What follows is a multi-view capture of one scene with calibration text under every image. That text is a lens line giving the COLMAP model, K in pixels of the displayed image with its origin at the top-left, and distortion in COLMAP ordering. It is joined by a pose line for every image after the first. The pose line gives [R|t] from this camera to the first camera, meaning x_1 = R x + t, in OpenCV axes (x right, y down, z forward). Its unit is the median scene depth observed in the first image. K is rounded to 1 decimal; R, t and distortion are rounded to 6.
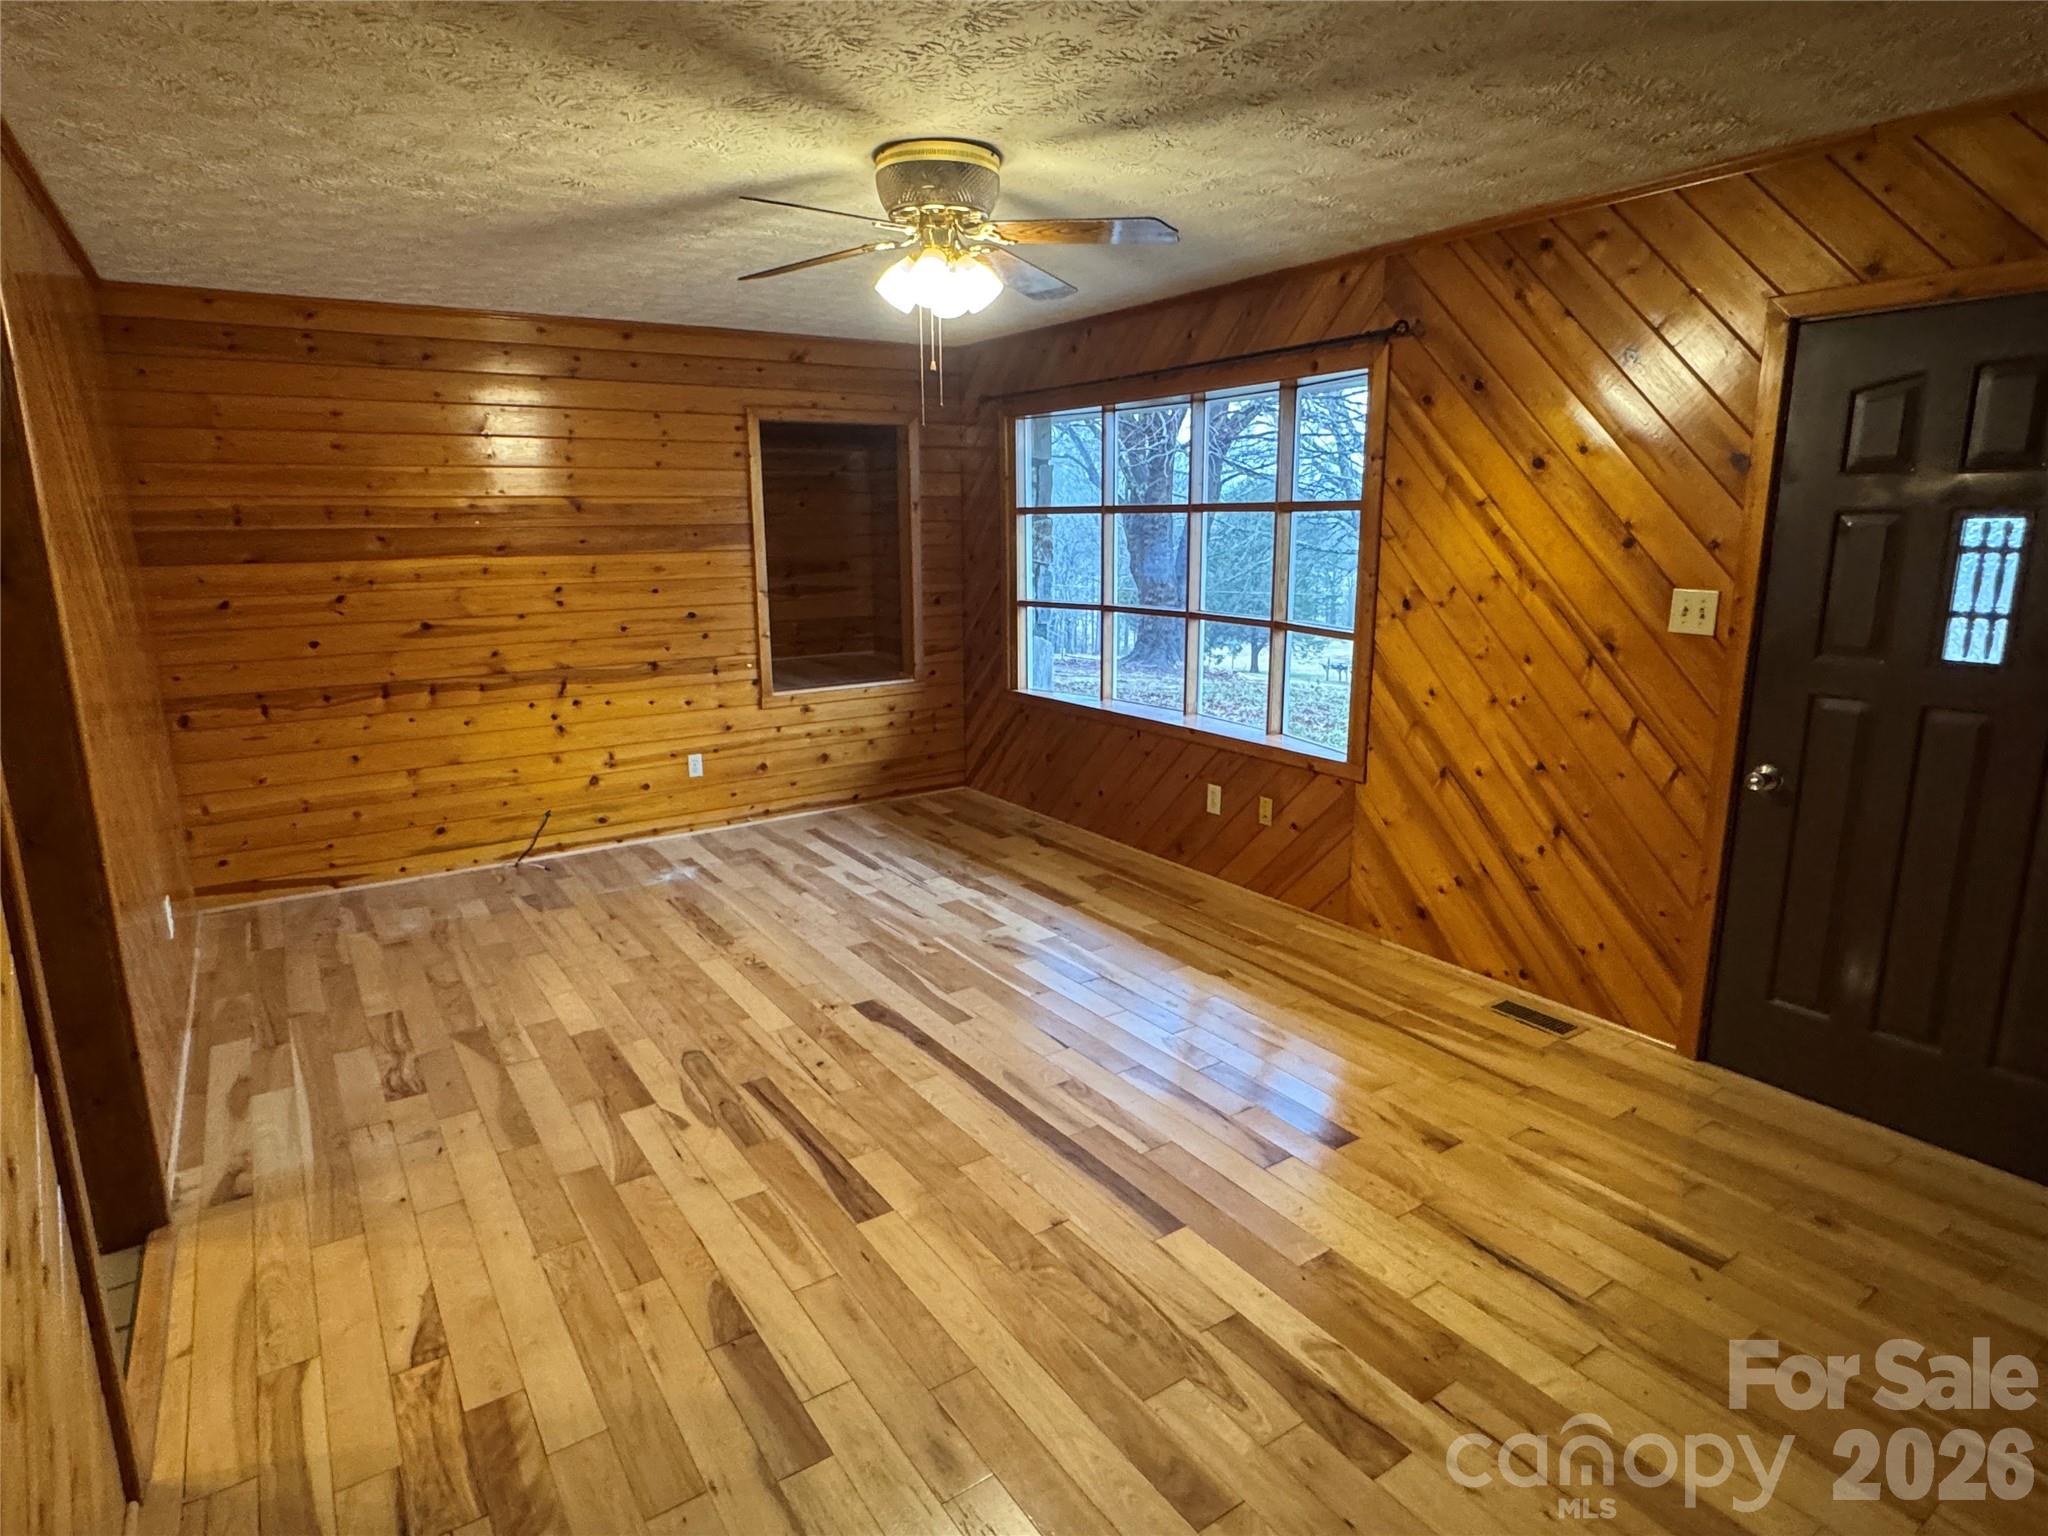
lens RADIAL K [[1135.9, 0, 1026.7], [0, 1135.9, 770.5], [0, 0, 1]] dist [-0.000518, -0.000142]
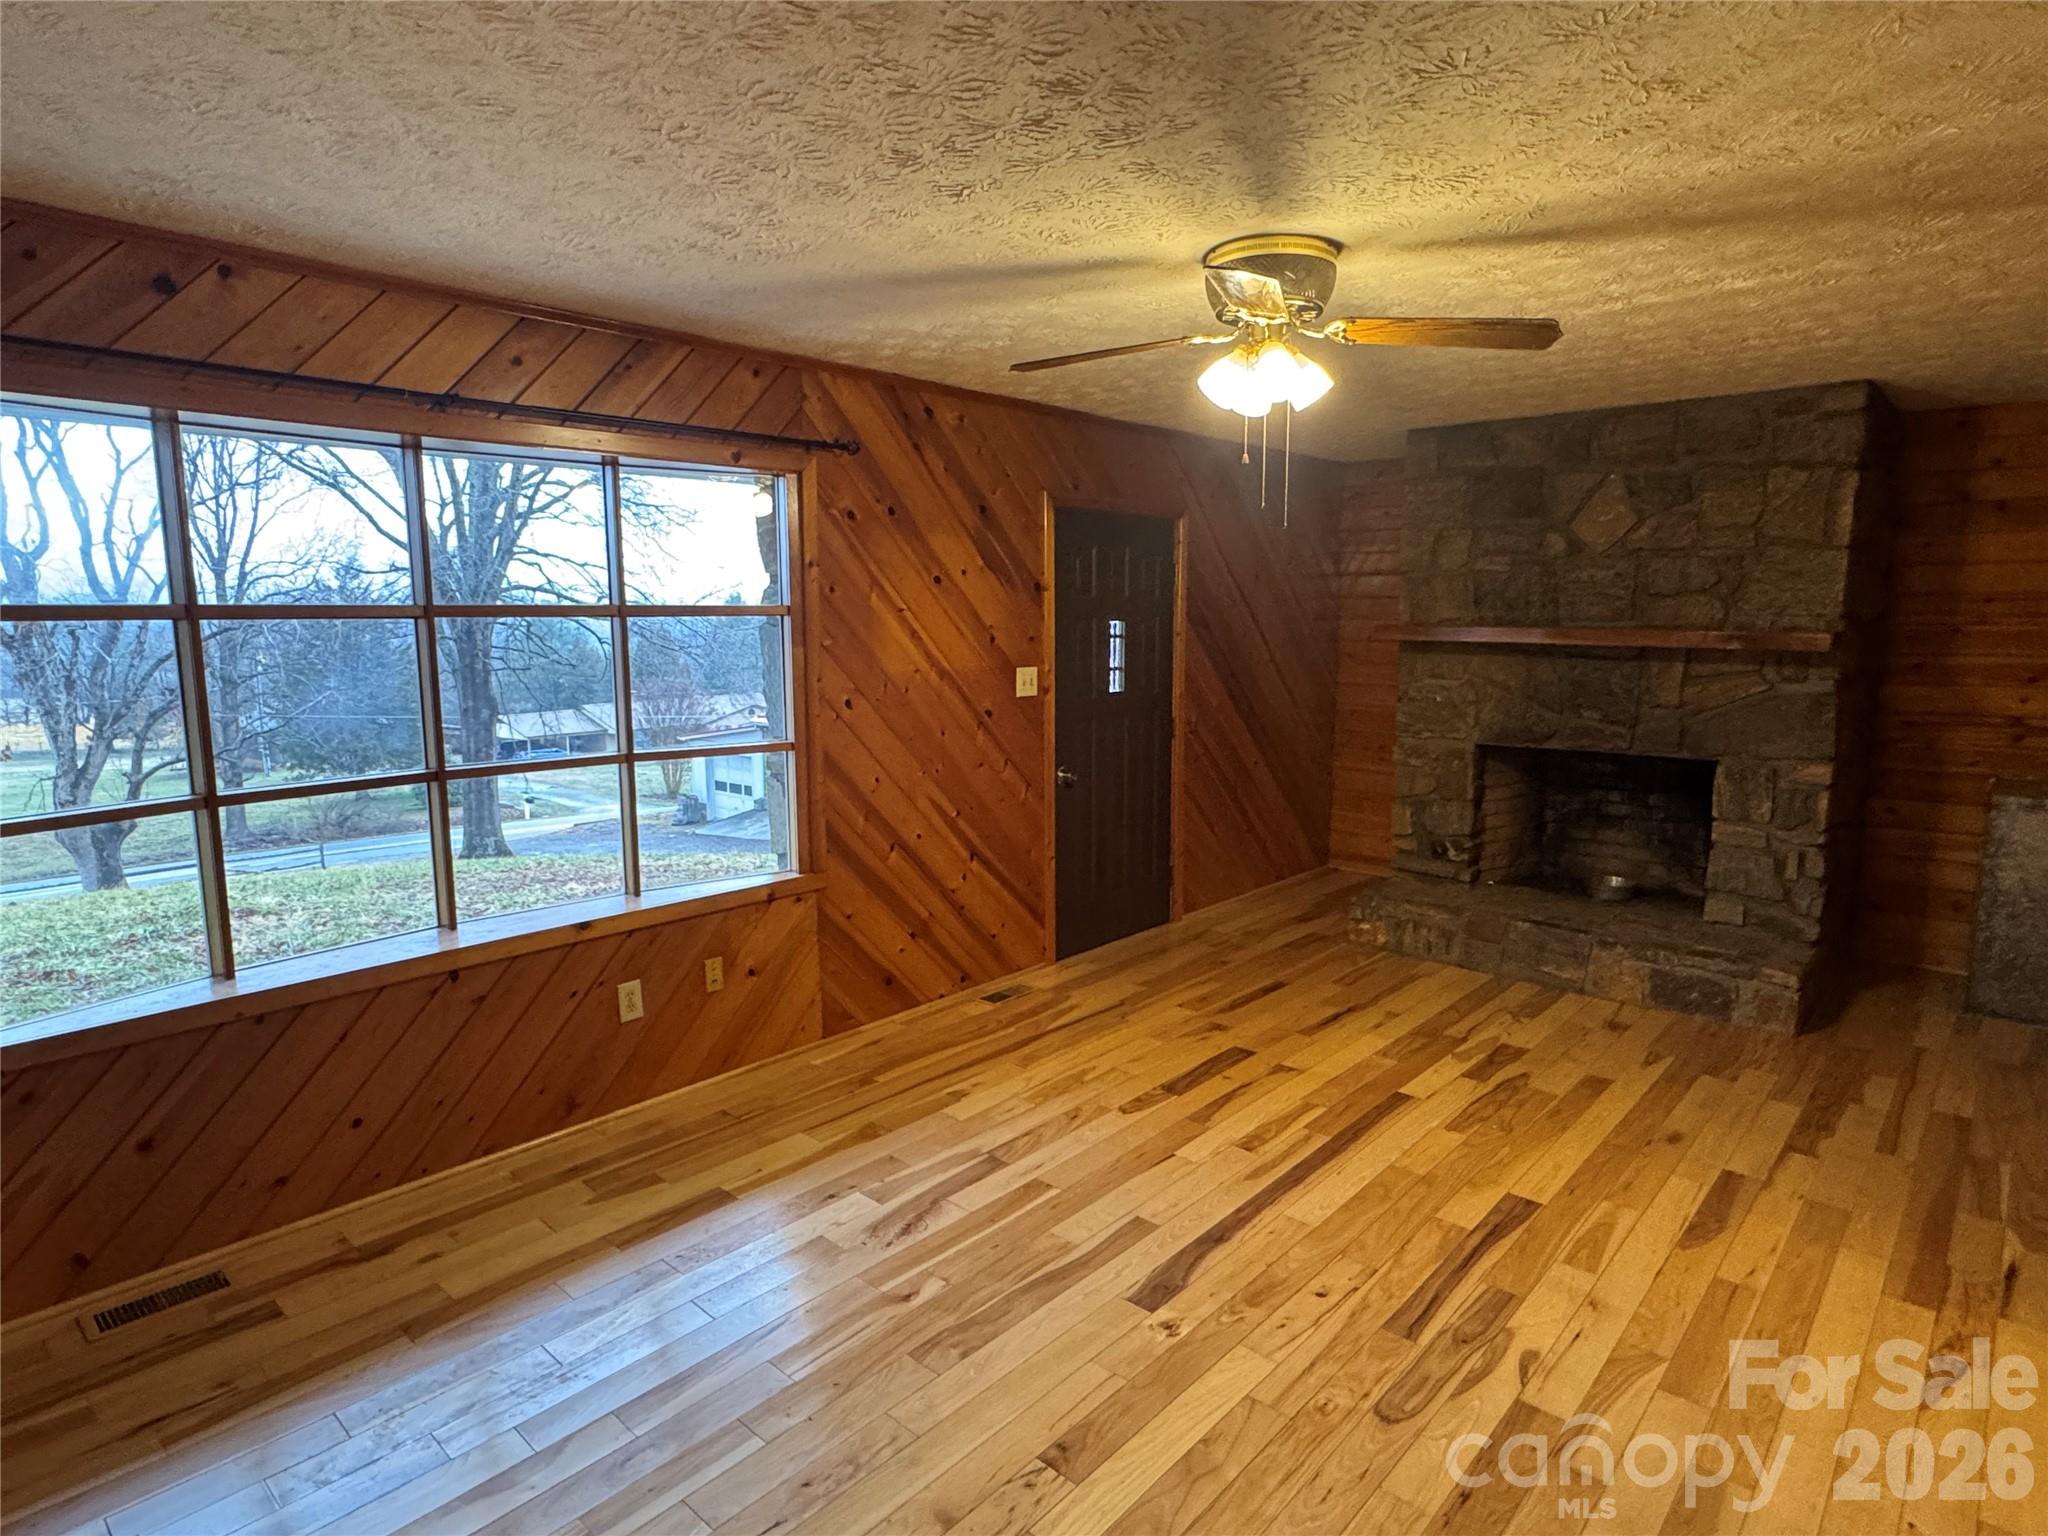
lens RADIAL K [[1135.9, 0, 1025.4], [0, 1135.9, 760.8], [0, 0, 1]] dist [-0.000518, -0.000142]
pose [[-0.240621, -0.119515, 0.963233, -0.795068], [0.215119, 0.961144, 0.172994, -0.265918], [-0.946481, 0.248836, -0.205561, 1.176053]]
